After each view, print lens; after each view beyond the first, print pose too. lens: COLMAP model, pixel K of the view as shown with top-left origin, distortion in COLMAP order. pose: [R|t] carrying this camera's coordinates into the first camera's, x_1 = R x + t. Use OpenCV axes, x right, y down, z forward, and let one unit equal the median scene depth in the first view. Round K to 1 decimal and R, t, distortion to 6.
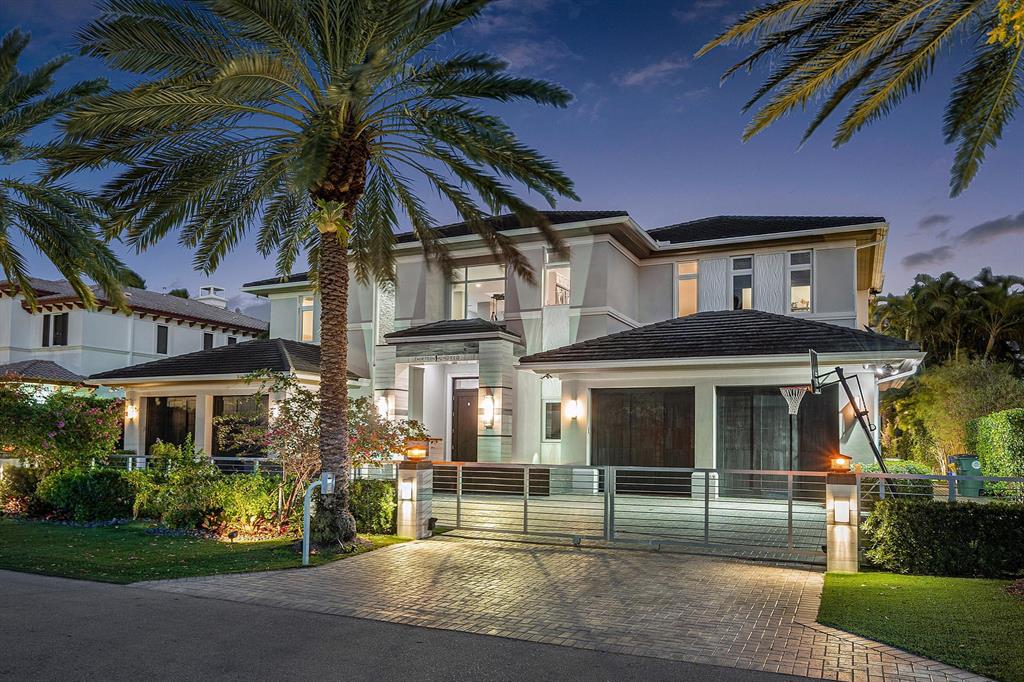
lens RADIAL K [[728.2, 0, 512.0], [0, 728.2, 341.0], [0, 0, 1]] dist [0.002265, 0.001220]
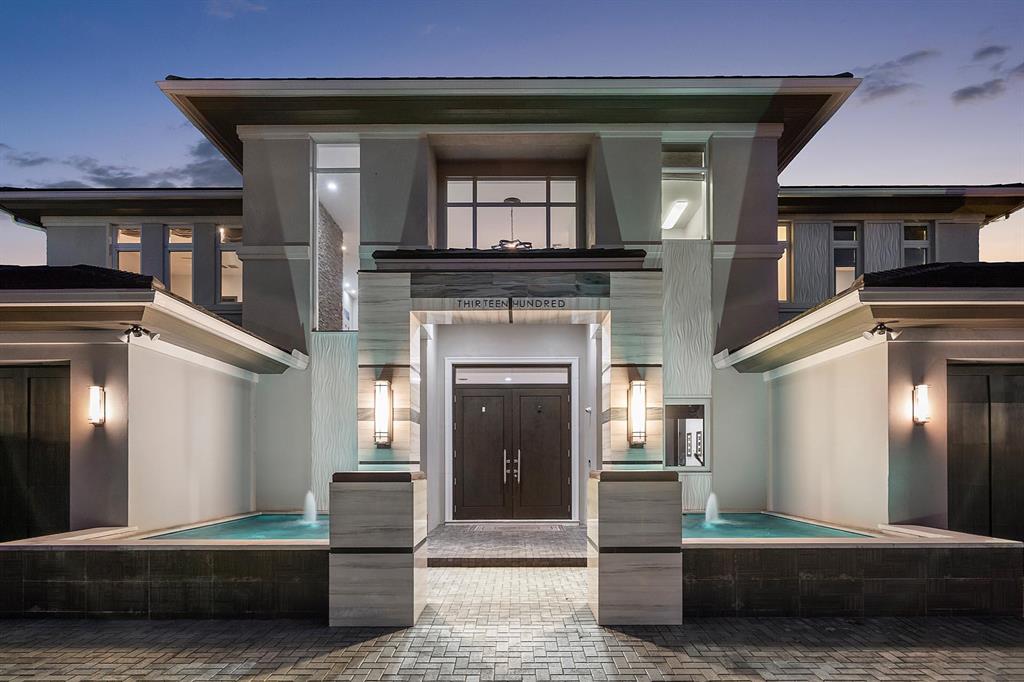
lens RADIAL K [[486.3, 0, 510.9], [0, 486.3, 407.6], [0, 0, 1]] dist [0.092700, -0.000064]
pose [[0.907909, 0.028245, 0.418214, -0.215178], [-0.041719, 0.998862, 0.023107, 0.077256], [-0.417085, -0.038426, 0.908055, 0.646221]]
